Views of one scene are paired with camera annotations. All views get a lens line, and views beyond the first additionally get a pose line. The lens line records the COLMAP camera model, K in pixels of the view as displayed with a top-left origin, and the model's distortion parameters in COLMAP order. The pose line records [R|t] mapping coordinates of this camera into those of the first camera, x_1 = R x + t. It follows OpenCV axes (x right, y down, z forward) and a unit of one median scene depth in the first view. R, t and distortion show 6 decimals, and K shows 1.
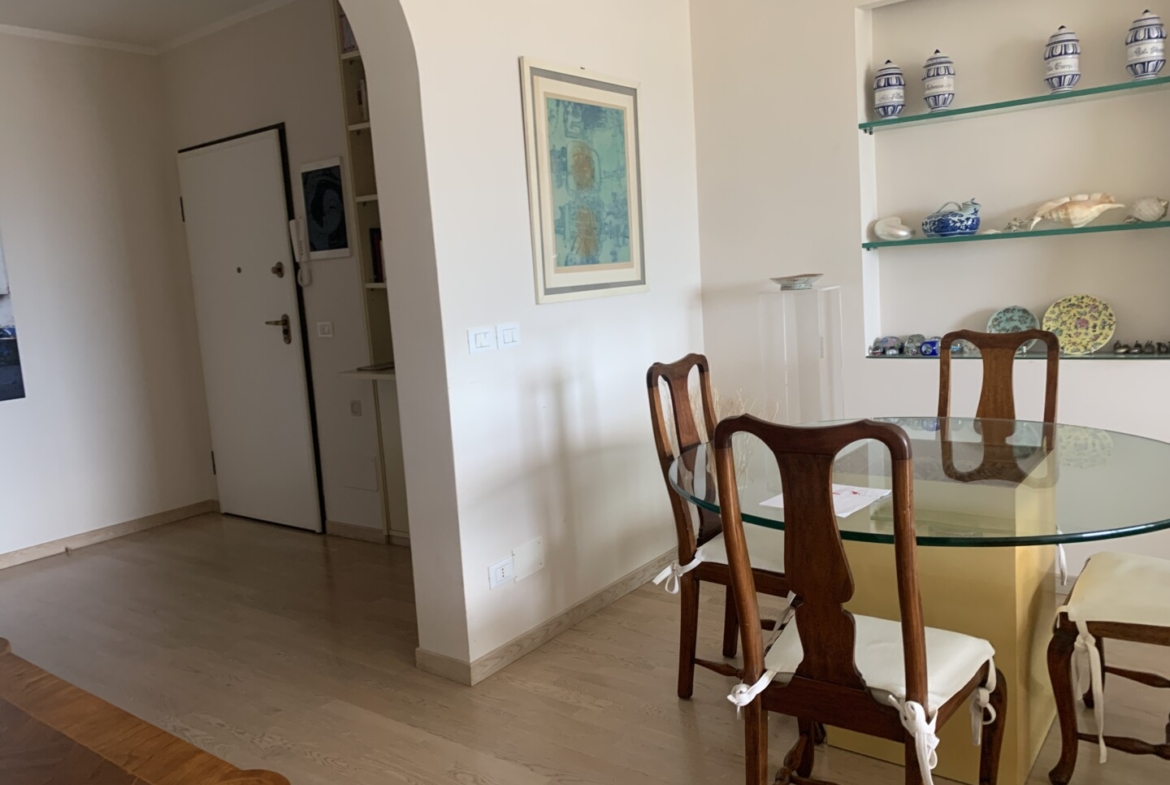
lens RADIAL K [[877.6, 0, 546.0], [0, 877.6, 378.2], [0, 0, 1]] dist [0.028109, -0.016988]
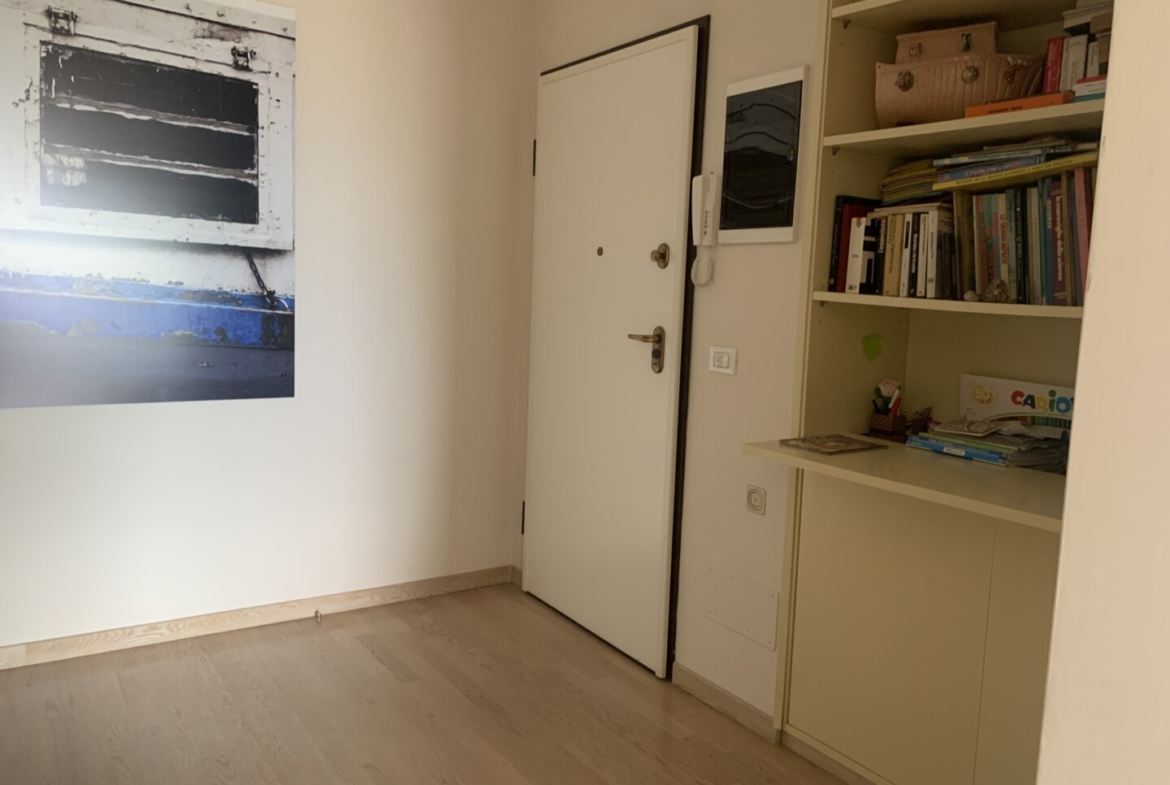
lens RADIAL K [[877.6, 0, 587.5], [0, 877.6, 391.1], [0, 0, 1]] dist [0.028109, -0.016988]
pose [[0.944033, 0.147288, -0.295142, -0.156985], [-0.147635, 0.988814, 0.021236, -0.033241], [0.294968, 0.023526, 0.955217, 0.393619]]
